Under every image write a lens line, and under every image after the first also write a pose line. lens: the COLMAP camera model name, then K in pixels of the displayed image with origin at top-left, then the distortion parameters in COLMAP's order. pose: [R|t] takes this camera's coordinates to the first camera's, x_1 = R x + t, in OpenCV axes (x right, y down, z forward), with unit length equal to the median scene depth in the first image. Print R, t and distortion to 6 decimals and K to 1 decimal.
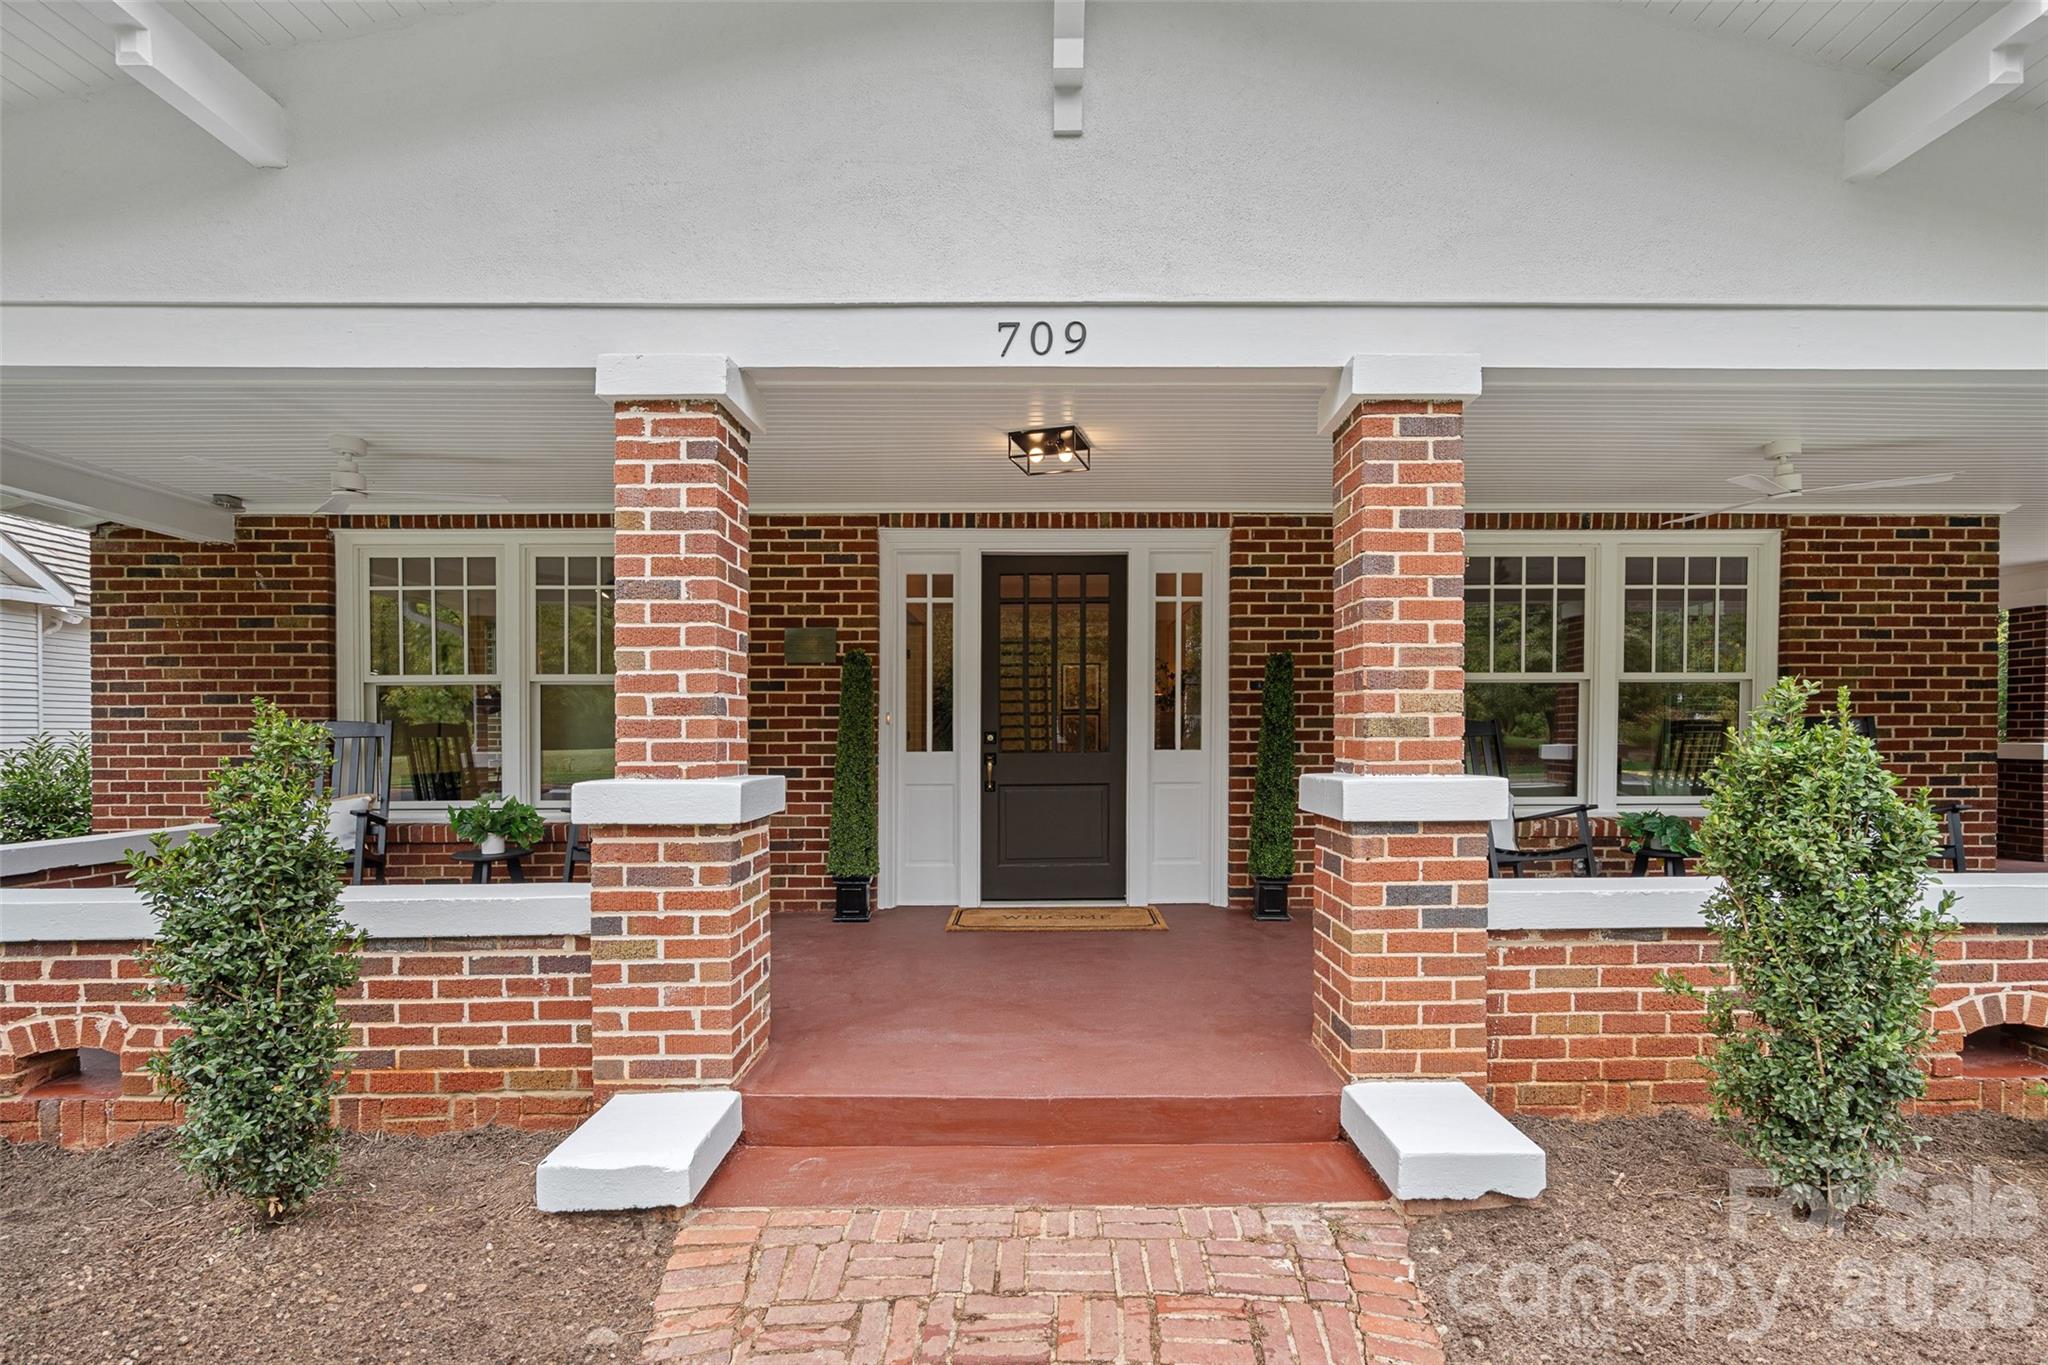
lens RADIAL K [[936.4, 0, 1029.3], [0, 936.4, 698.2], [0, 0, 1]] dist [0.003727, 0.000982]
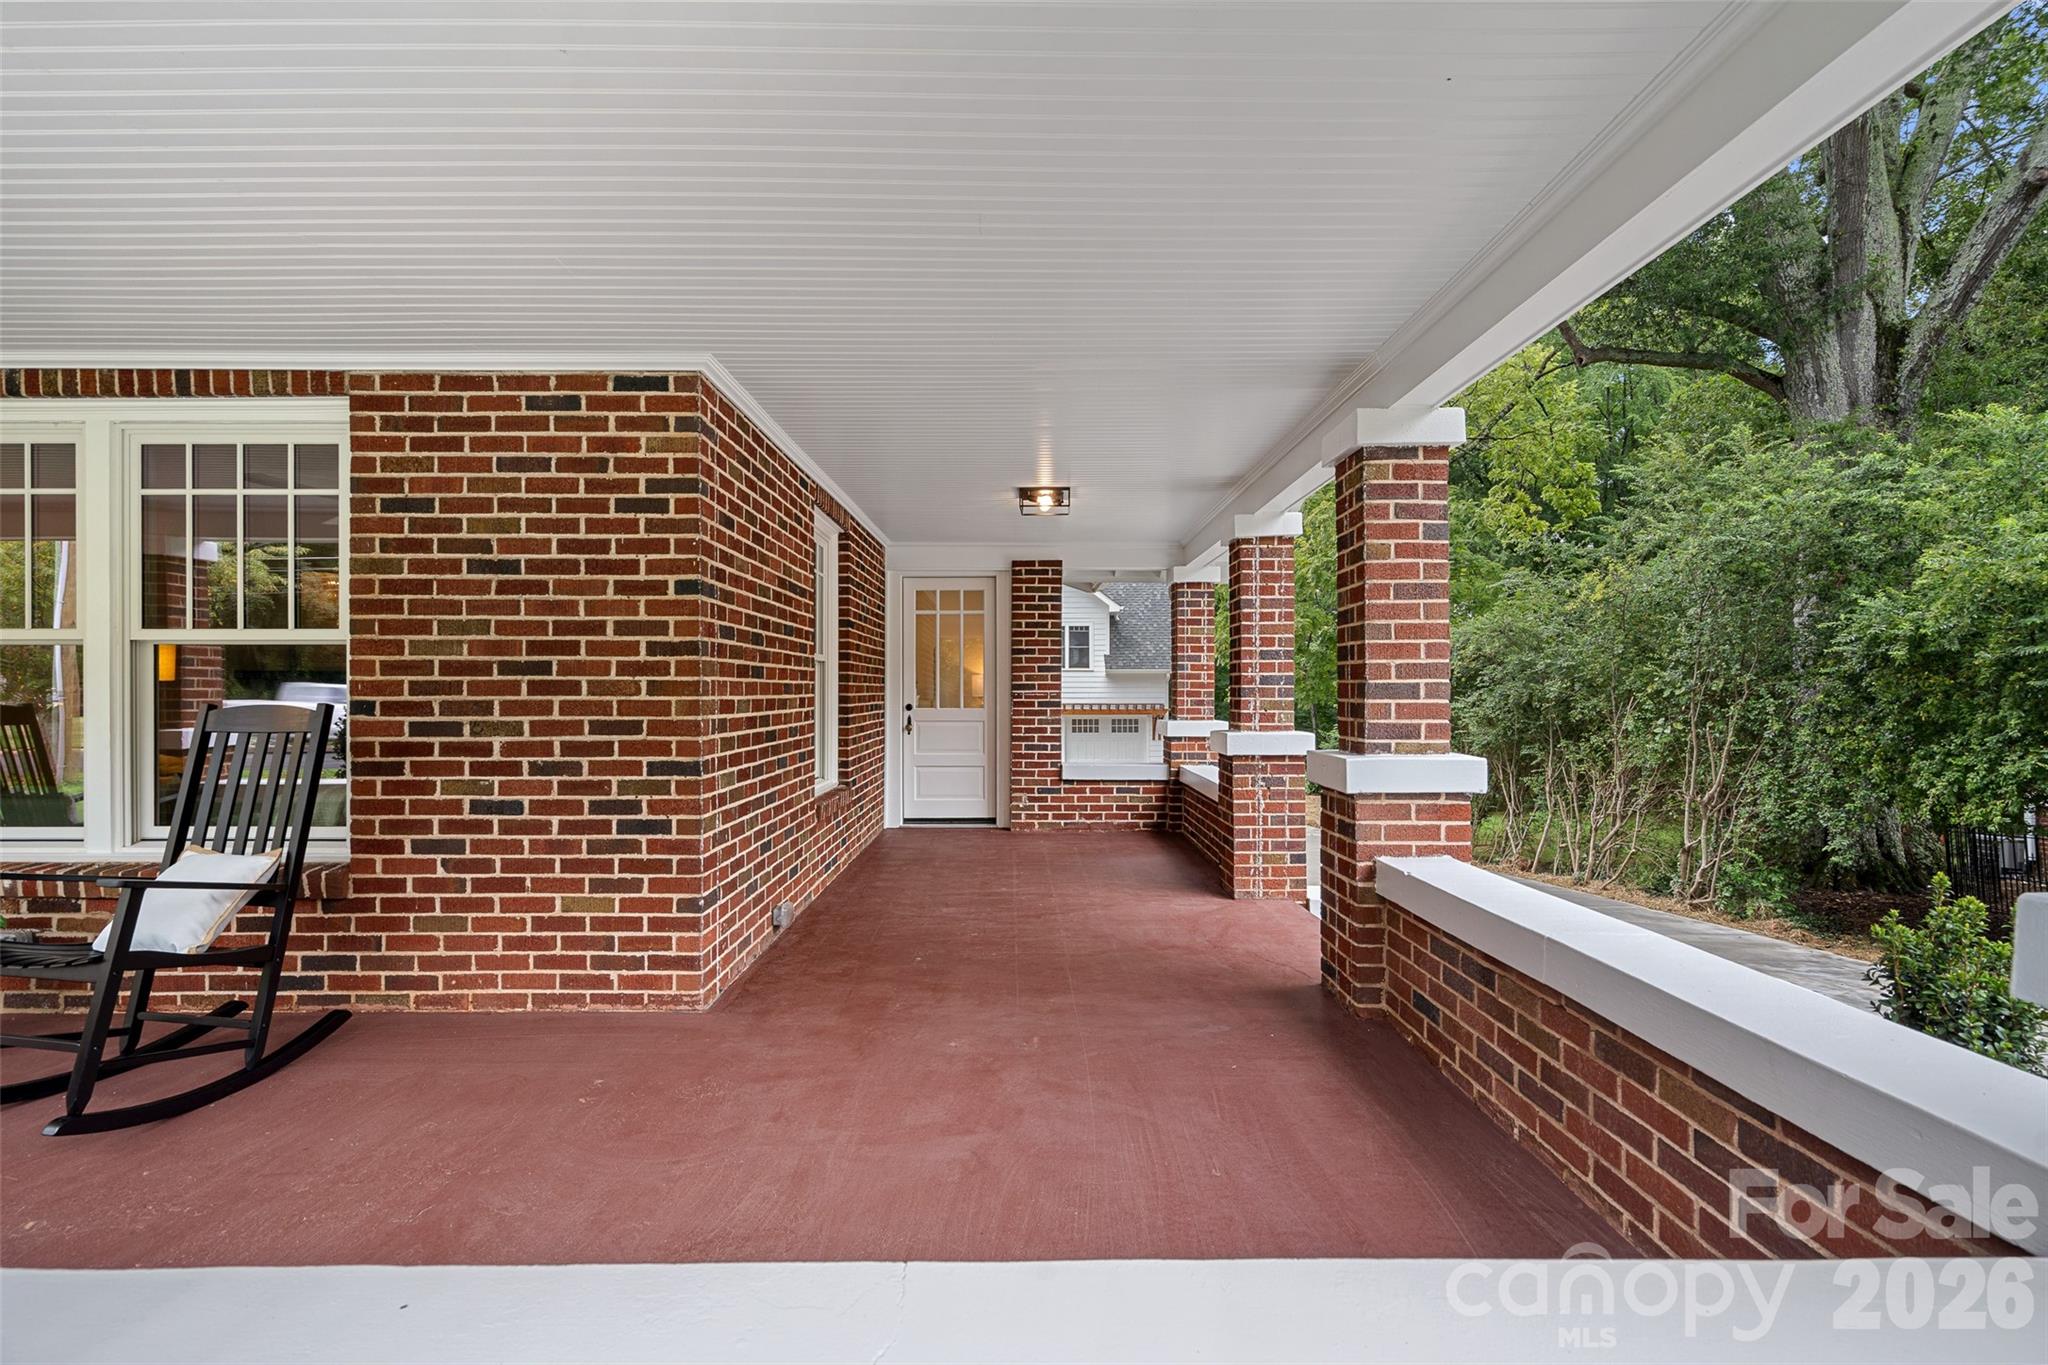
lens RADIAL K [[936.4, 0, 1018.5], [0, 936.4, 676.9], [0, 0, 1]] dist [0.003727, 0.000982]
pose [[0.999500, 0.002333, -0.031547, 1.259492], [-0.002852, 0.999861, -0.016399, 0.012698], [0.031504, 0.016480, 0.999368, 0.401187]]
